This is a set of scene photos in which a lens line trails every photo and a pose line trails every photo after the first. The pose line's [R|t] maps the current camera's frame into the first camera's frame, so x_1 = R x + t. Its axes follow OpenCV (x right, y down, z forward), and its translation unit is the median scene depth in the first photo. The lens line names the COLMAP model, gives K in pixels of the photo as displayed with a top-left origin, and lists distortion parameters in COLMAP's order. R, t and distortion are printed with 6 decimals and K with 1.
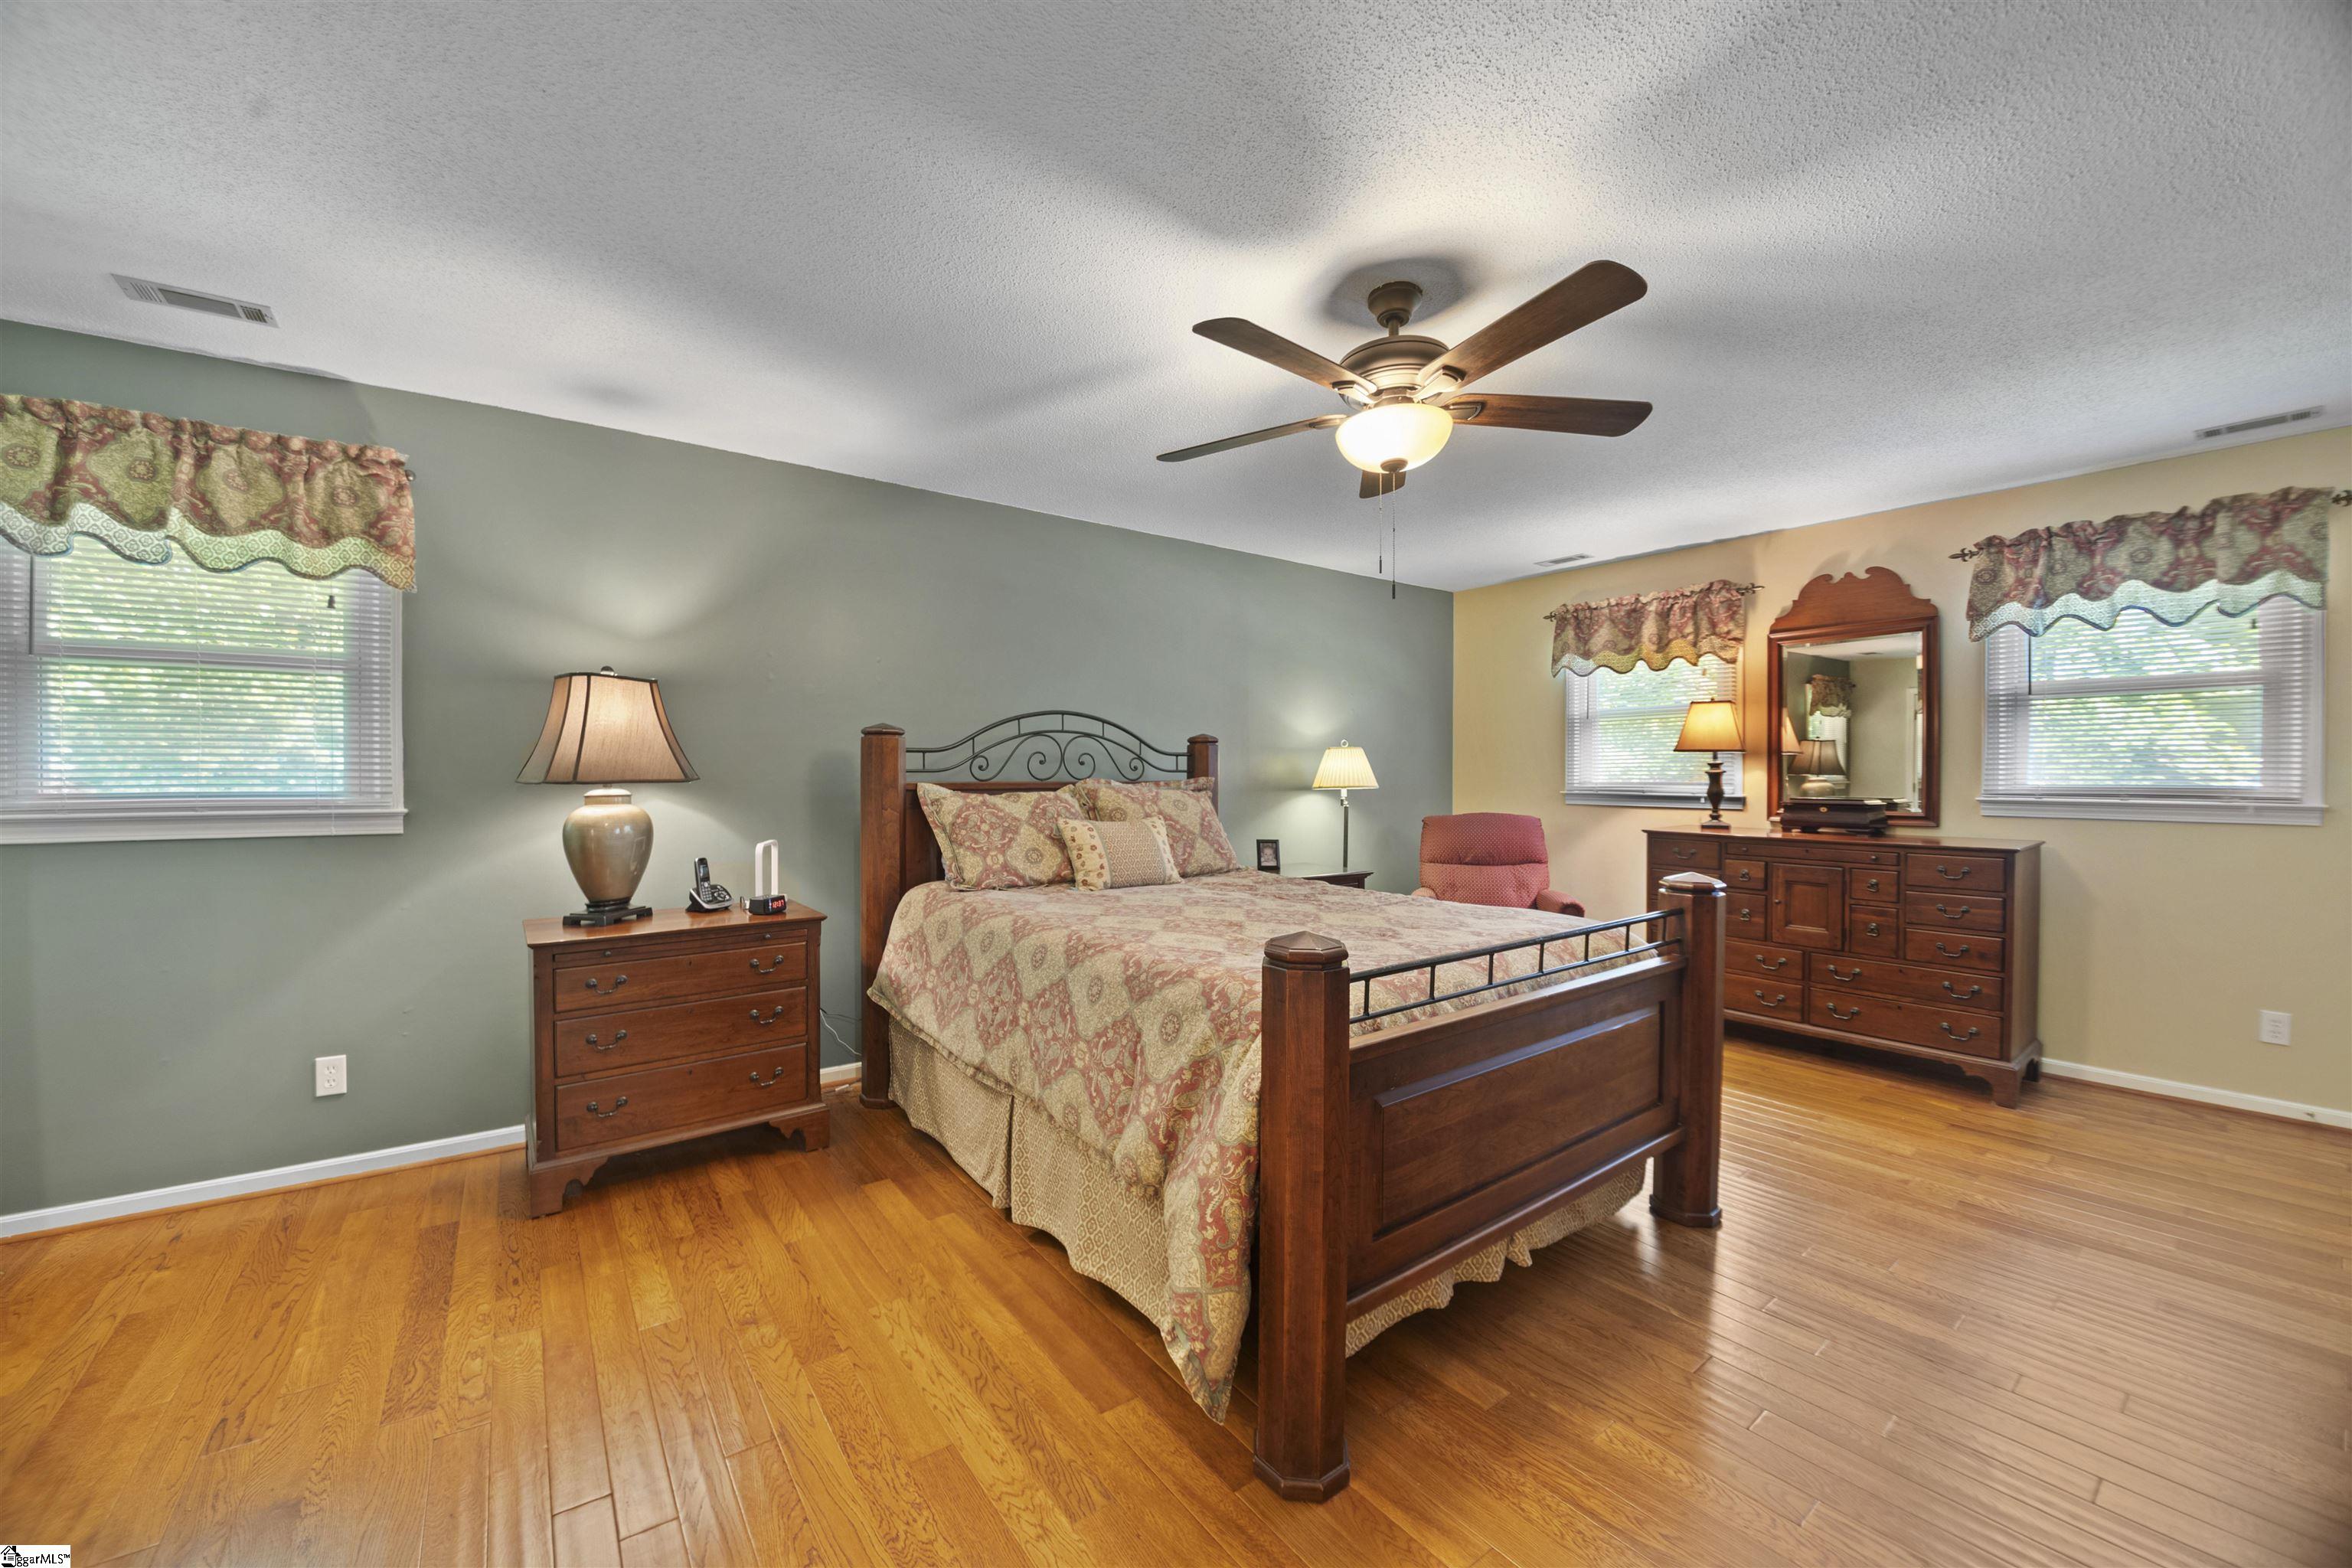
lens RADIAL K [[899.6, 0, 1133.8], [0, 899.6, 771.2], [0, 0, 1]] dist [-0.000572, -0.000390]
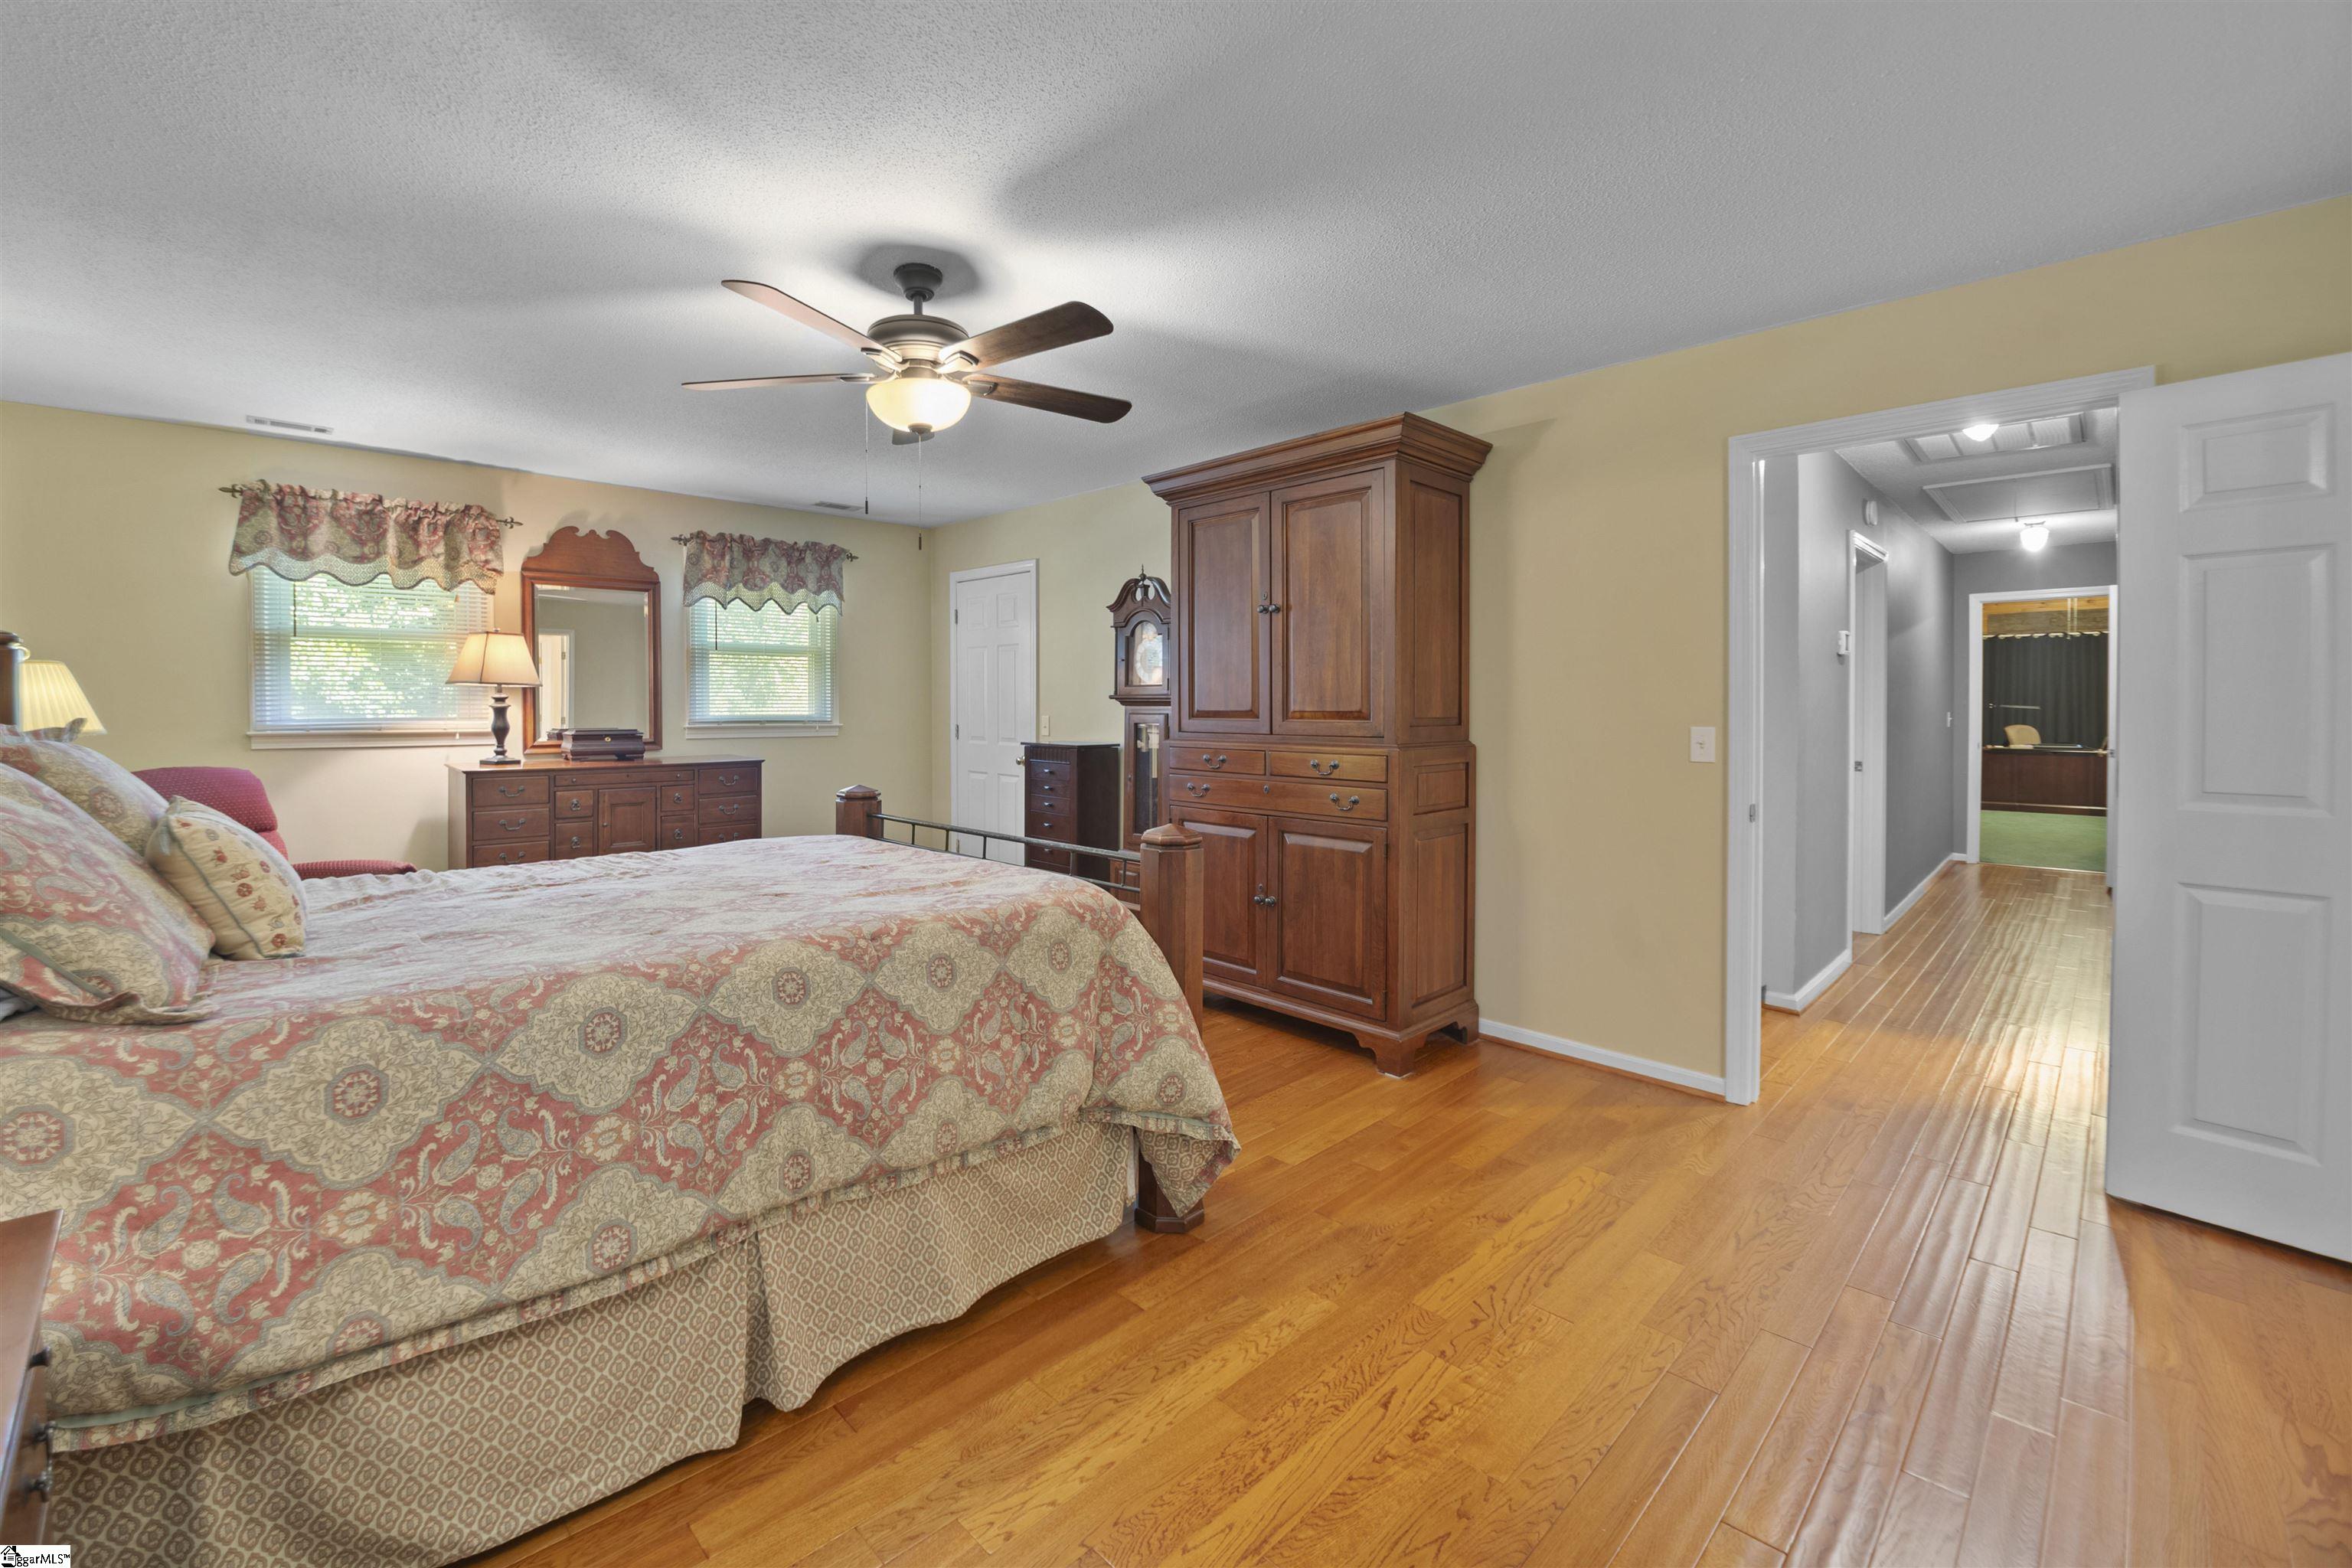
lens RADIAL K [[888.1, 0, 1169.9], [0, 888.1, 708.7], [0, 0, 1]] dist [-0.000029, -0.000027]
pose [[-0.118959, -0.004874, 0.992887, -0.427590], [-0.000857, 0.999988, 0.004807, -0.001353], [-0.992899, -0.000279, -0.118962, 0.434304]]
